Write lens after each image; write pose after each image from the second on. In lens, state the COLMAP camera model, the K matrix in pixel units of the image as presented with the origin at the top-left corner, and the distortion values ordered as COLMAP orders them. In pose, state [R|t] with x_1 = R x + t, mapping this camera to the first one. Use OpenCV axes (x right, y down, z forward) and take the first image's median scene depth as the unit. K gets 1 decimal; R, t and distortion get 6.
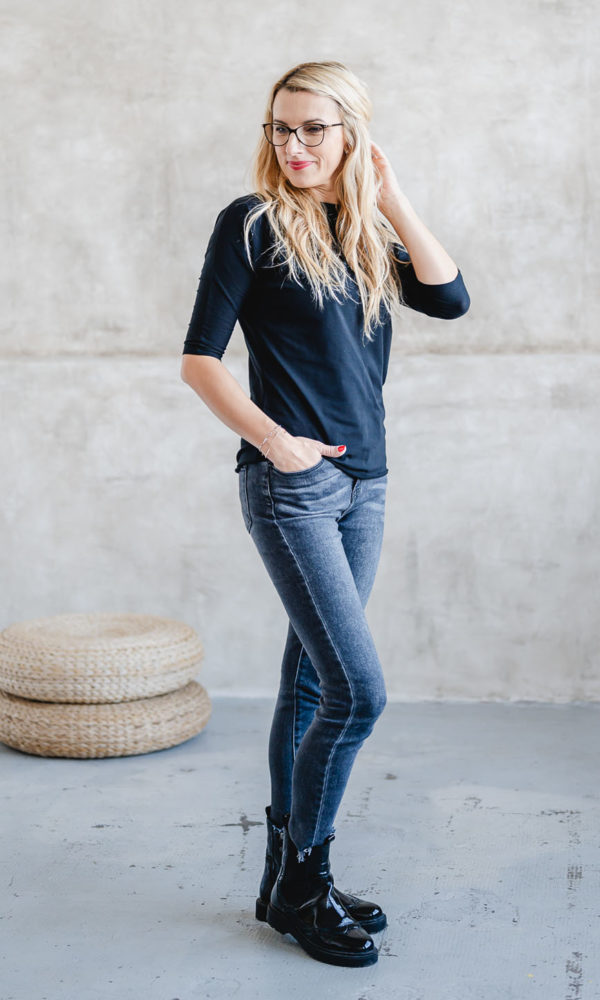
lens RADIAL K [[1919.8, 0, 298.3], [0, 1919.8, 575.2], [0, 0, 1]] dist [0.001234, -0.068334]
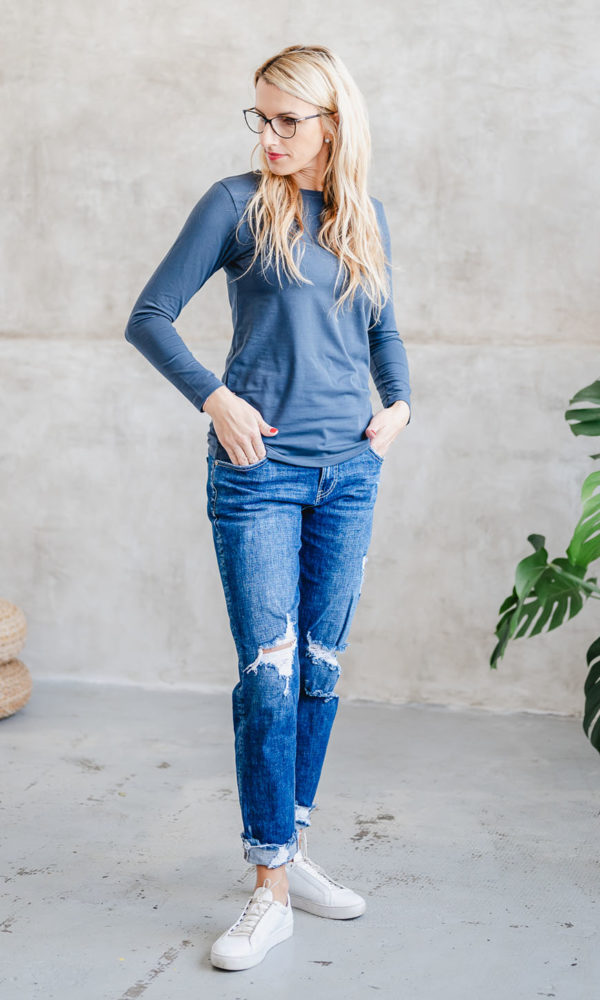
lens RADIAL K [[1919.8, 0, 298.3], [0, 1919.8, 575.2], [0, 0, 1]] dist [0.001234, -0.068334]
pose [[0.989678, 0.040975, -0.137324, 0.215944], [-0.041892, 0.999115, -0.003798, 0.007317], [0.137047, 0.009511, 0.990519, 0.031123]]
